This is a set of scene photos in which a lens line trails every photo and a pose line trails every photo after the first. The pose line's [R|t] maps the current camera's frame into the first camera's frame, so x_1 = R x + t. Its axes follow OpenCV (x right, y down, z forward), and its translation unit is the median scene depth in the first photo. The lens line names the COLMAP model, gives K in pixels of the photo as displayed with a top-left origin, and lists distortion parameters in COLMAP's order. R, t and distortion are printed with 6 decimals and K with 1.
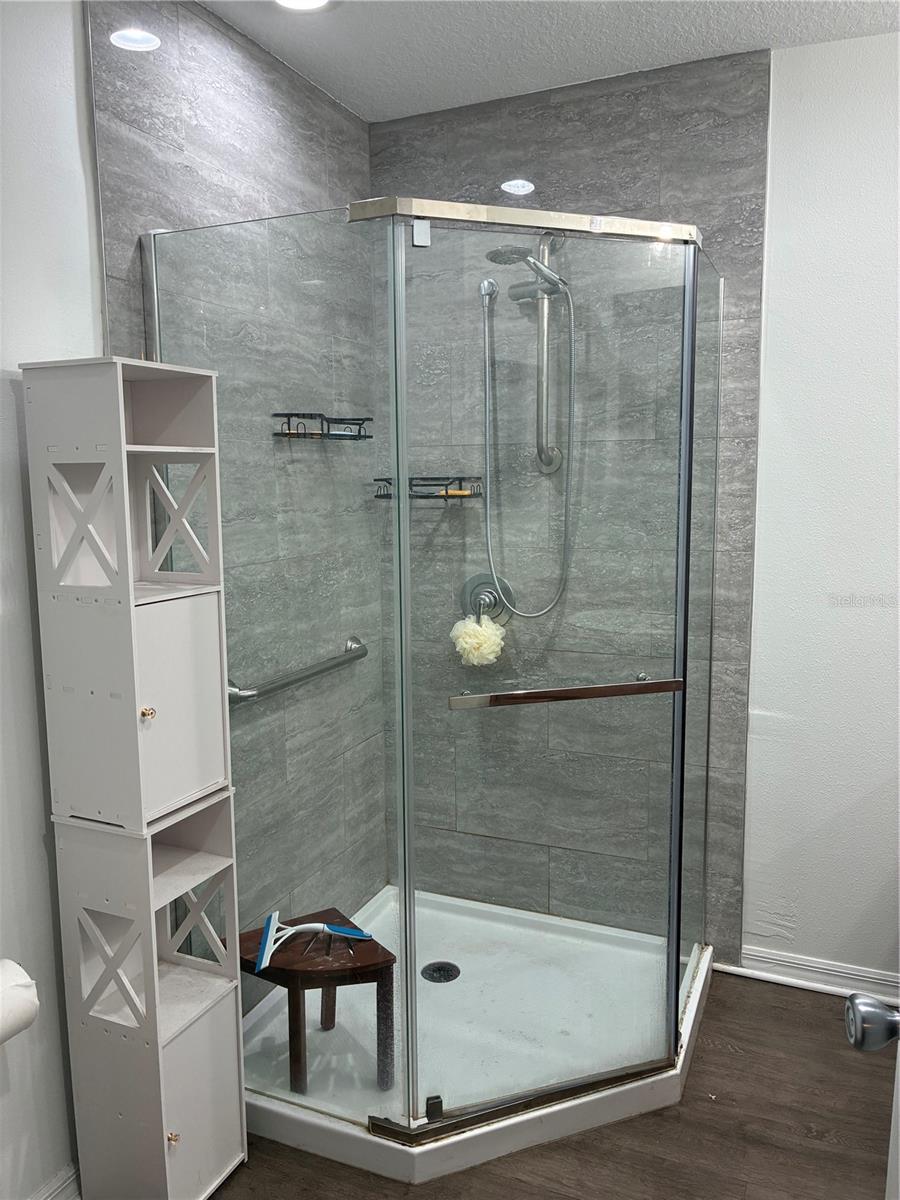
lens RADIAL K [[909.2, 0, 448.5], [0, 909.2, 601.2], [0, 0, 1]] dist [0.044868, -0.063266]
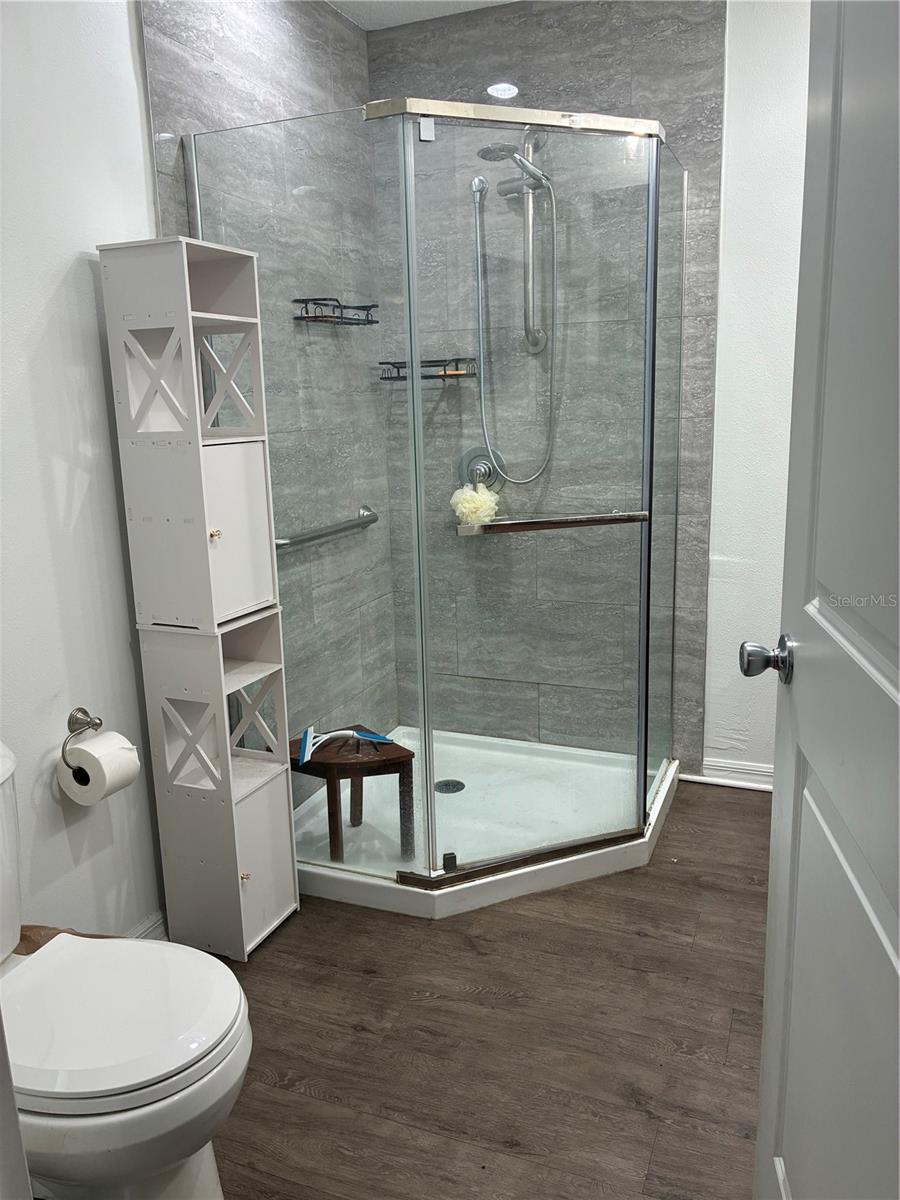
lens RADIAL K [[909.2, 0, 451.3], [0, 909.2, 598.5], [0, 0, 1]] dist [0.044868, -0.063266]
pose [[0.999637, -0.021085, 0.016762, -0.021009], [0.019714, 0.996750, 0.078106, 0.078452], [-0.018354, -0.077747, 0.996804, -0.163094]]
